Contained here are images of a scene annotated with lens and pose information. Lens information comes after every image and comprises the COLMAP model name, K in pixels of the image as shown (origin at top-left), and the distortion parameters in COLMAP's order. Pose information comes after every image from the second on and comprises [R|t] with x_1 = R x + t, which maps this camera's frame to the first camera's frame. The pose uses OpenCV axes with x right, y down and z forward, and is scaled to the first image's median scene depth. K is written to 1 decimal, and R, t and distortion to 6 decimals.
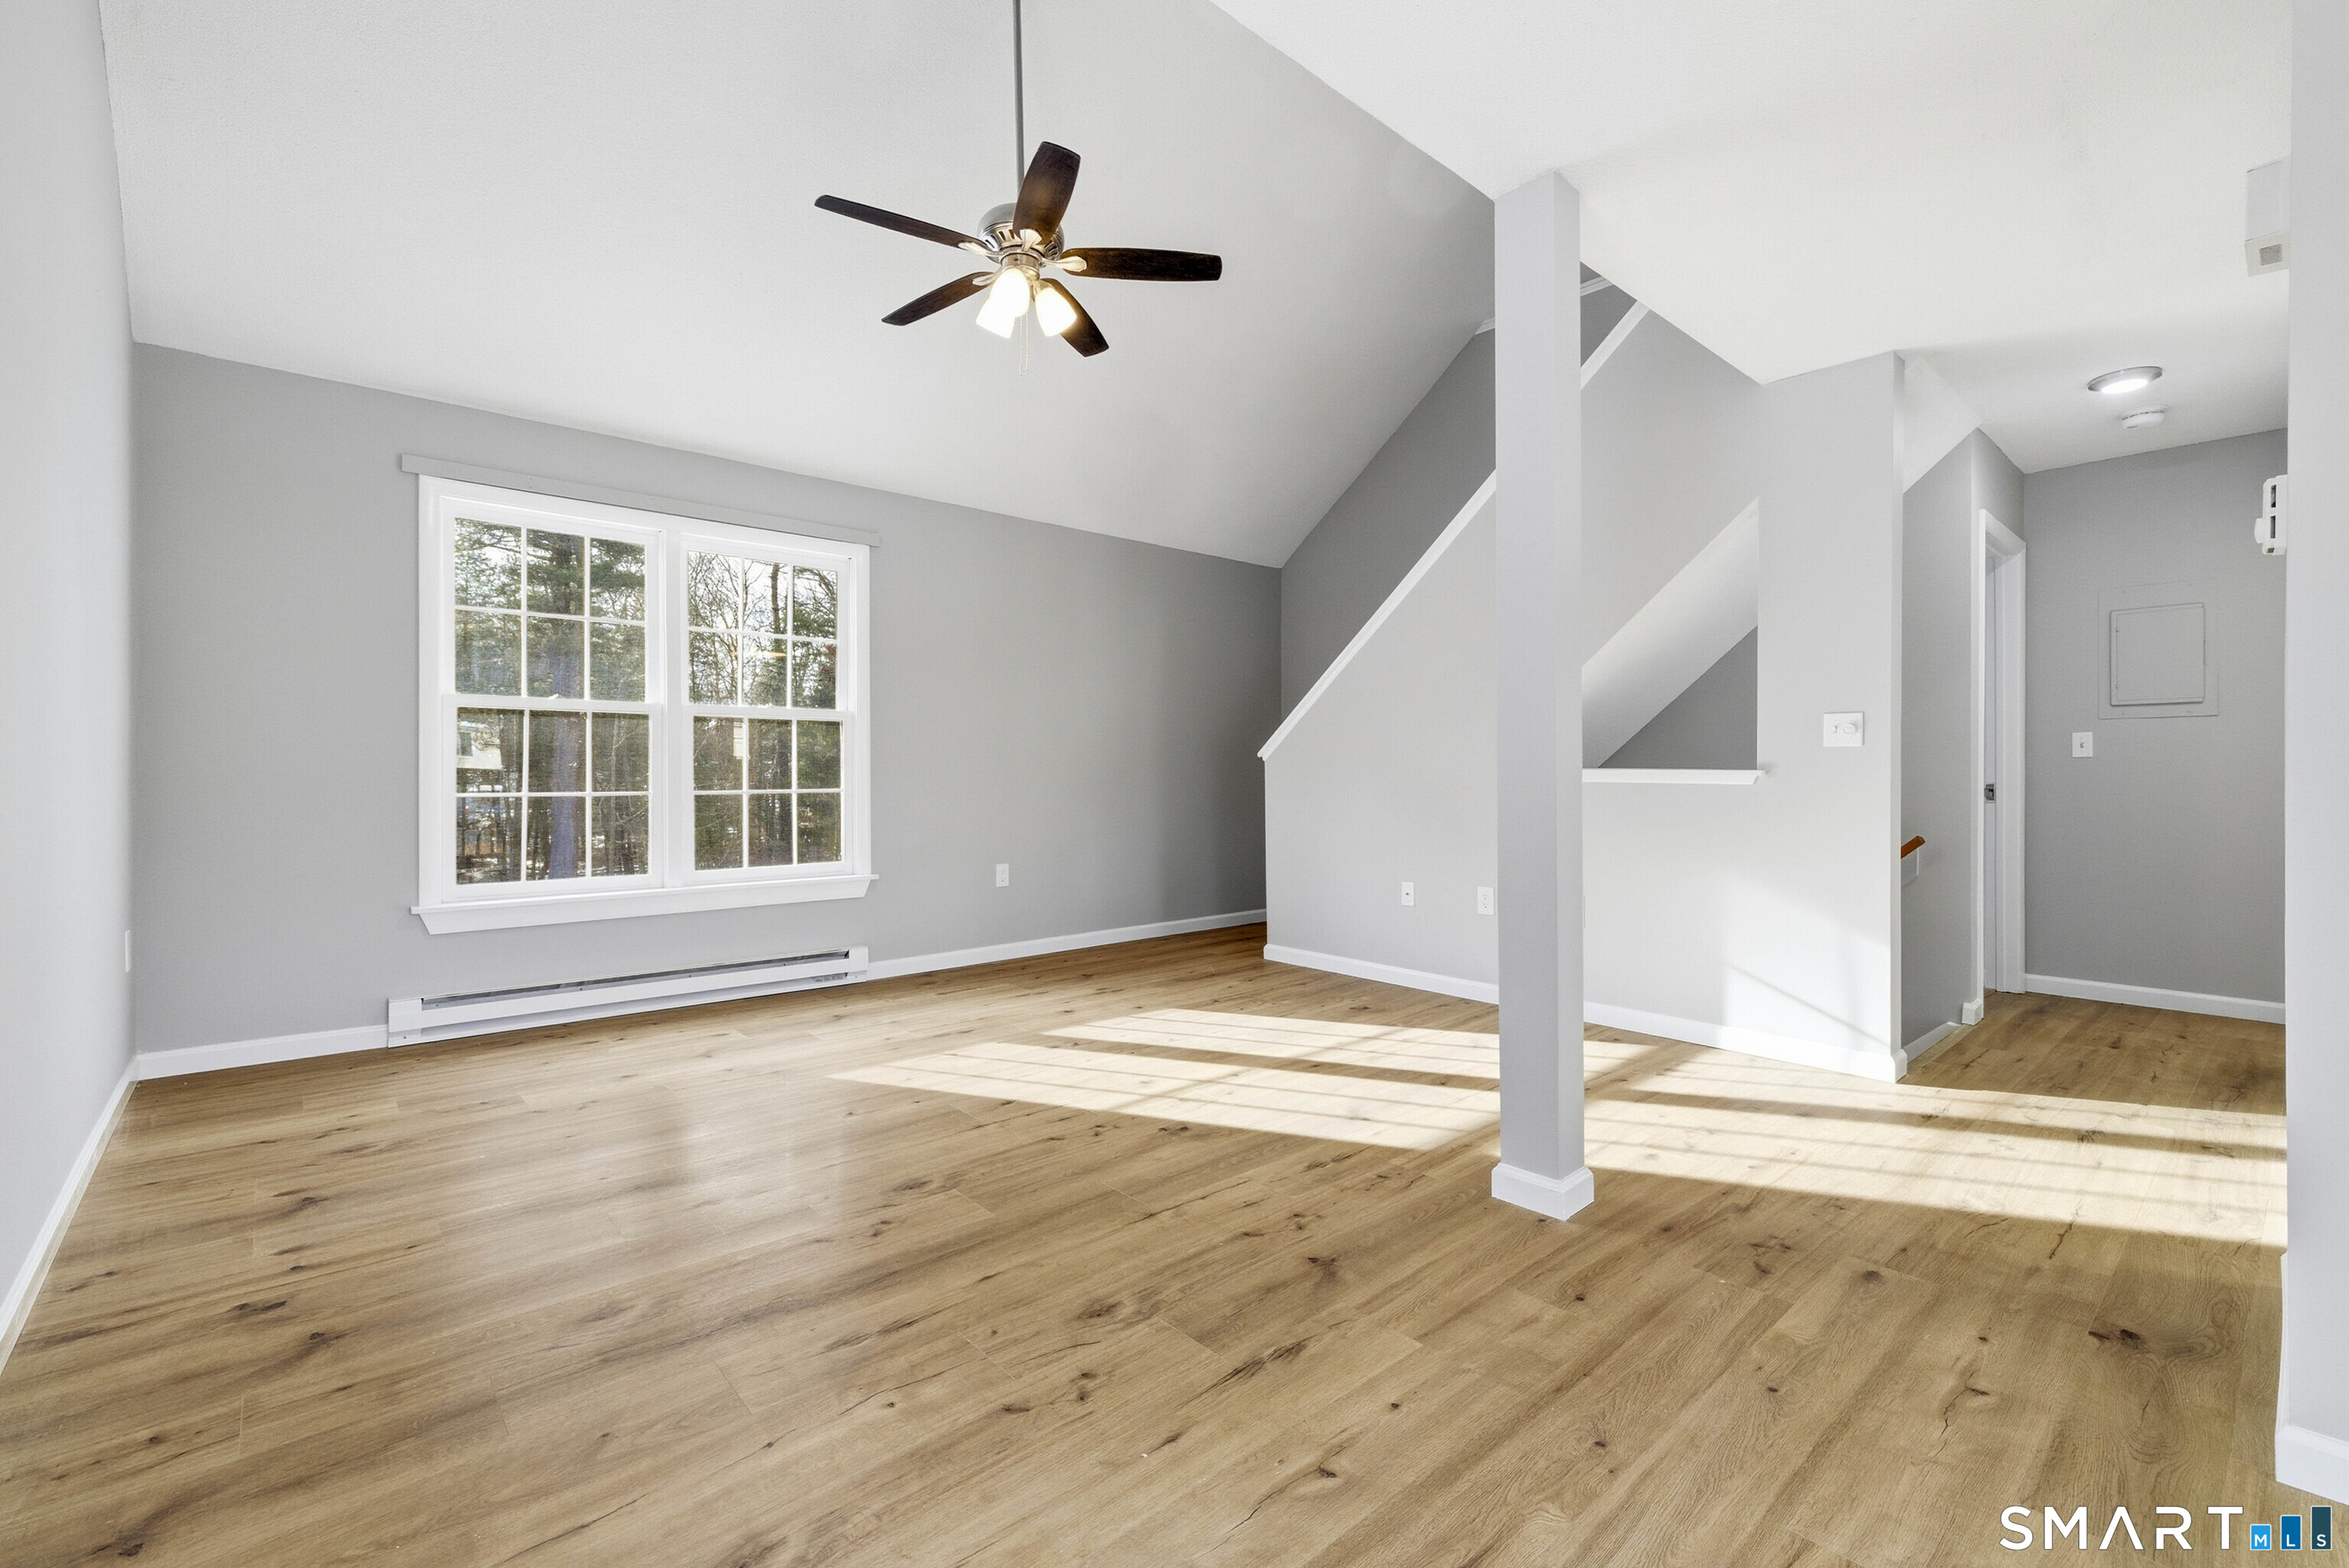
lens RADIAL K [[1007.7, 0, 1167.4], [0, 1007.7, 774.2], [0, 0, 1]] dist [0.009836, 0.000415]
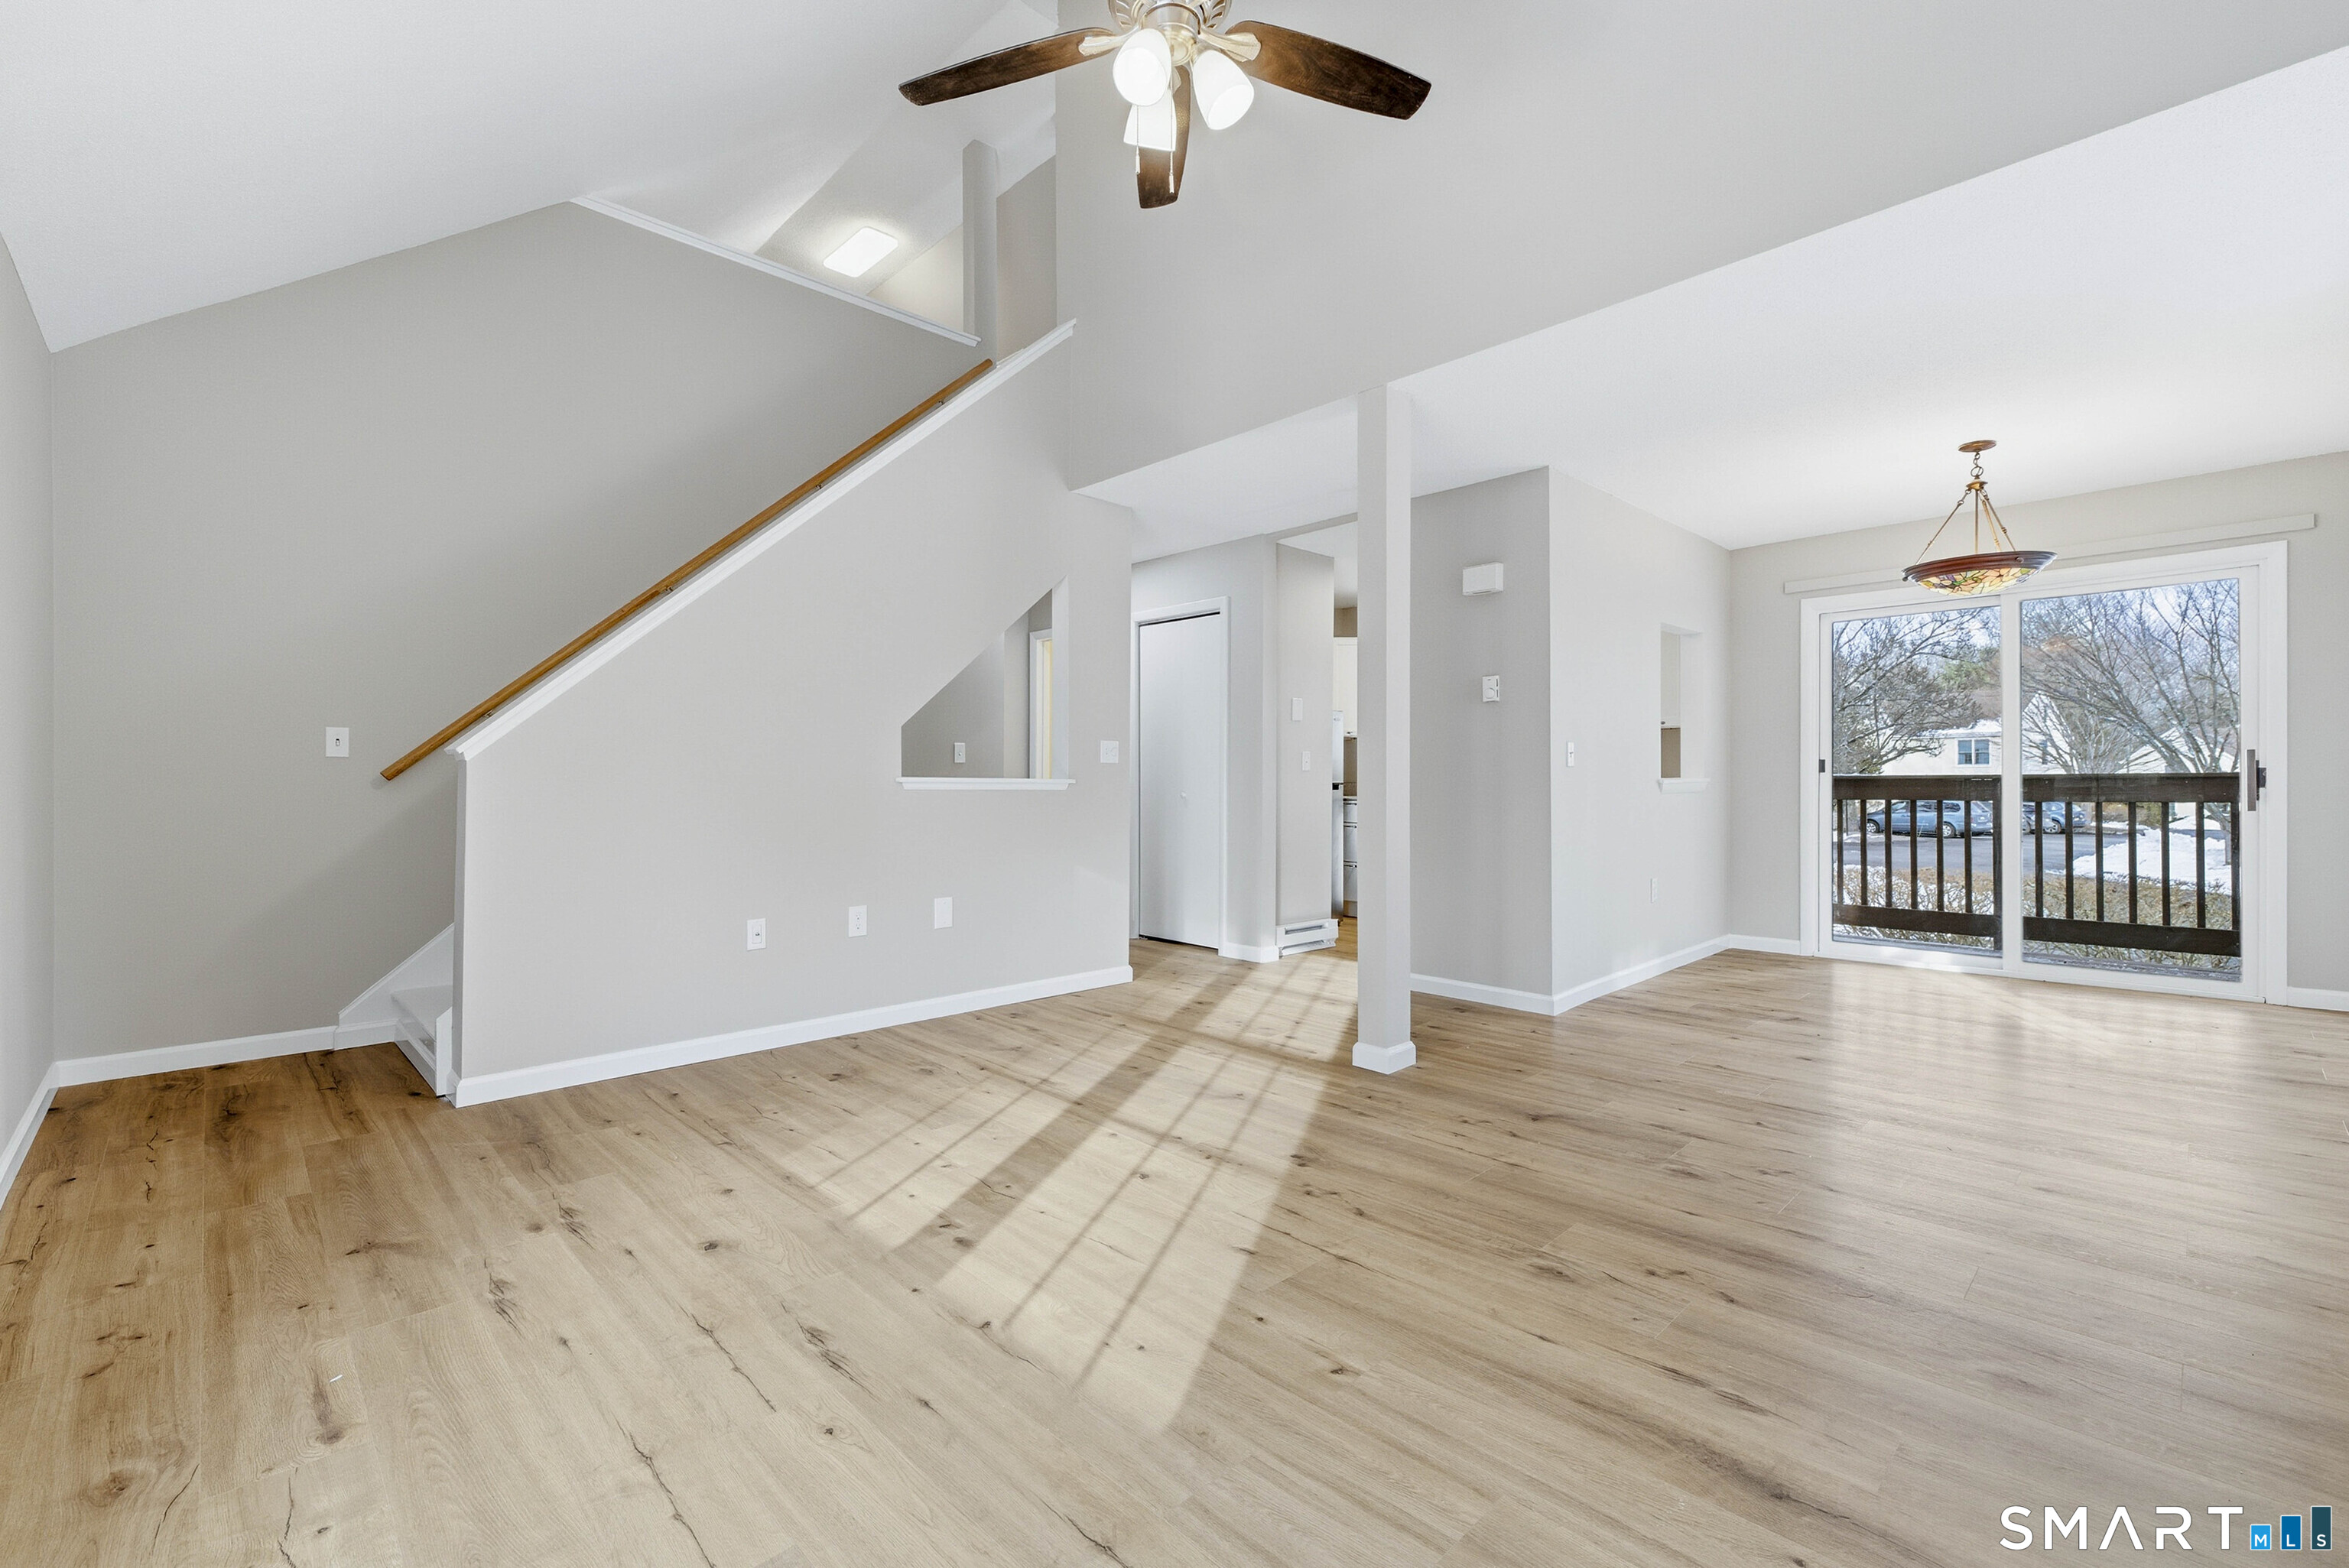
lens RADIAL K [[991.3, 0, 1167.6], [0, 991.3, 775.3], [0, 0, 1]] dist [0.004535, 0.000256]
pose [[-0.047703, 0.003187, 0.998856, -0.824876], [0.002960, 0.999991, -0.003049, -0.004728], [-0.998857, 0.002811, -0.047712, 1.052619]]
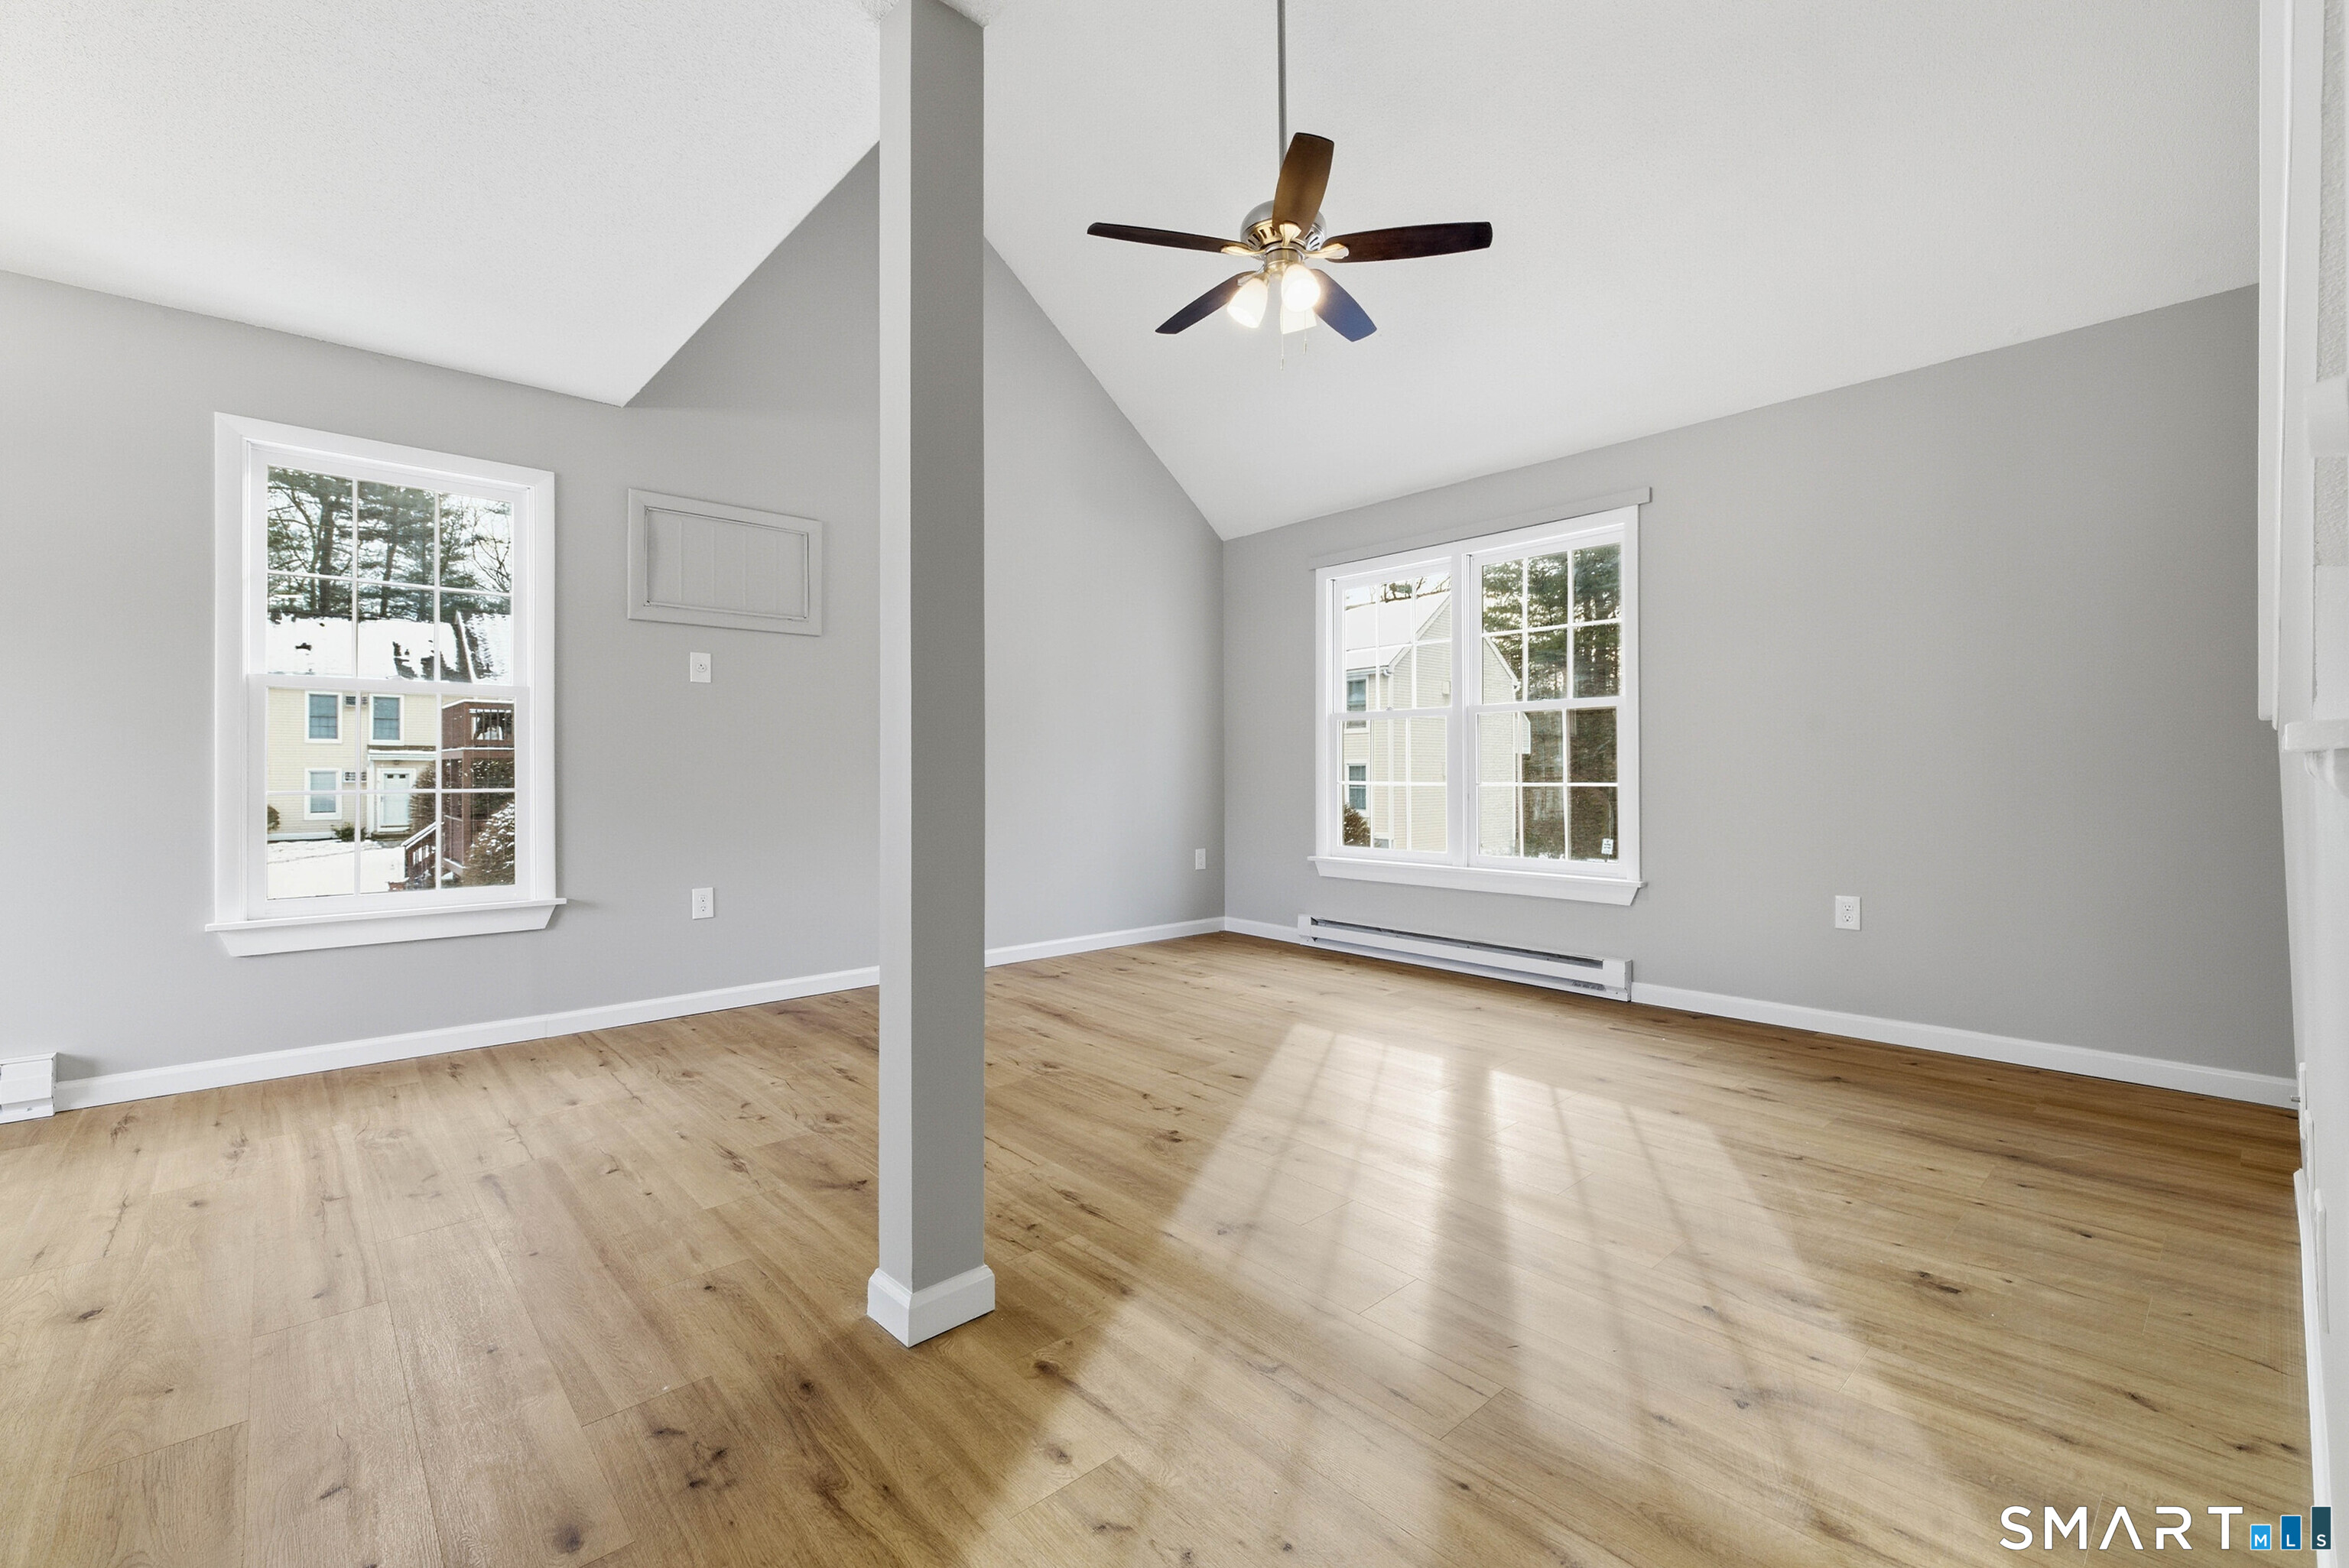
lens RADIAL K [[1000.1, 0, 1168.7], [0, 1000.1, 766.4], [0, 0, 1]] dist [0.001561, -0.000300]
pose [[0.012313, -0.005590, -0.999909, 0.862905], [0.001301, 0.999984, -0.005575, 0.006272], [0.999923, -0.001233, 0.012320, 0.887227]]
